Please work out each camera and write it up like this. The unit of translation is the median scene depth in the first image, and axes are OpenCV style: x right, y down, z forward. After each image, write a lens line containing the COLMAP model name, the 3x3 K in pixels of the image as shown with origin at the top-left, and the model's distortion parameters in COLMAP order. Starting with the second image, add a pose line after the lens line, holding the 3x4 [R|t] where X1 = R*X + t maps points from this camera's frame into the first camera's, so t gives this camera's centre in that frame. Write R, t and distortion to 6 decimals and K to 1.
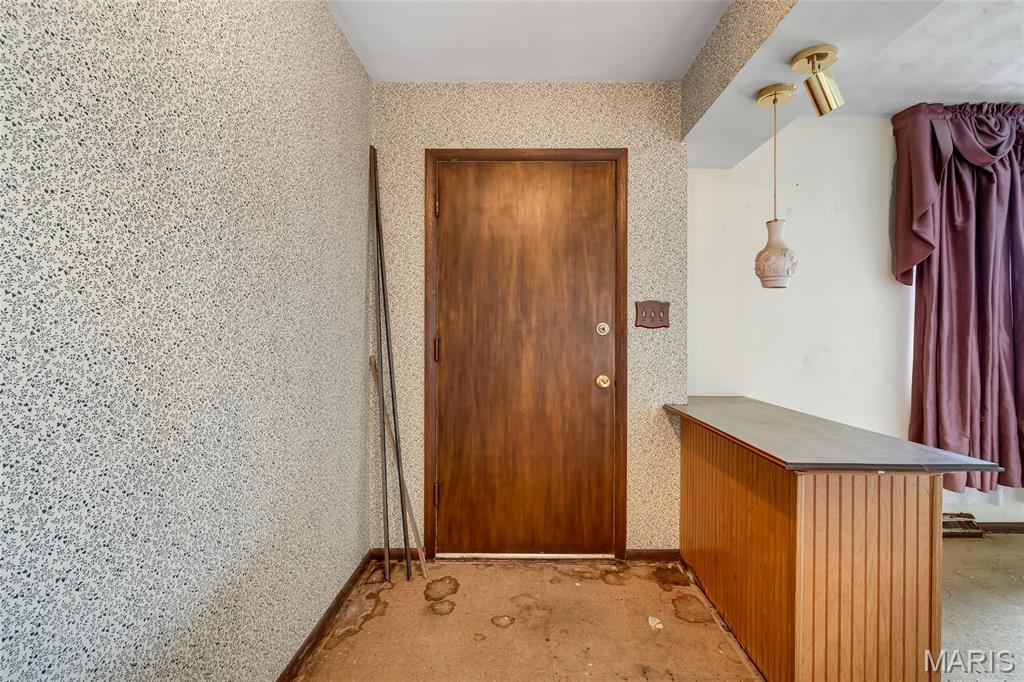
lens RADIAL K [[473.0, 0, 513.3], [0, 473.0, 340.0], [0, 0, 1]] dist [-0.005895, 0.001648]
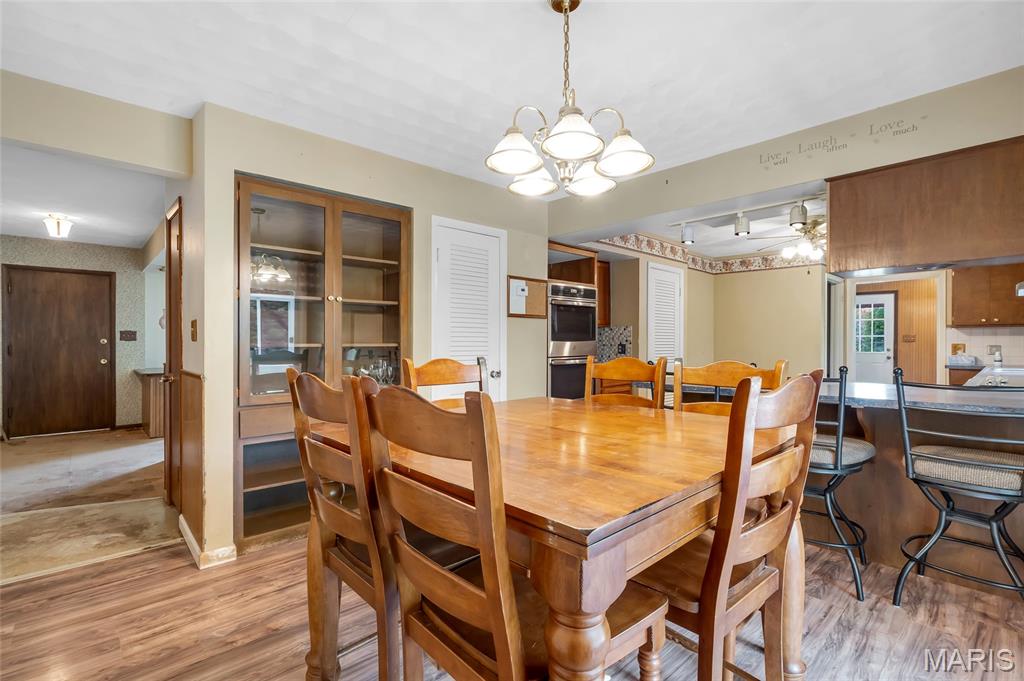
lens RADIAL K [[473.0, 0, 515.5], [0, 473.0, 342.5], [0, 0, 1]] dist [-0.005895, 0.001648]
pose [[0.709524, -0.004158, 0.704669, -0.026896], [-0.001171, 0.999974, 0.007079, -0.037976], [-0.704680, -0.005848, 0.709501, -2.404008]]
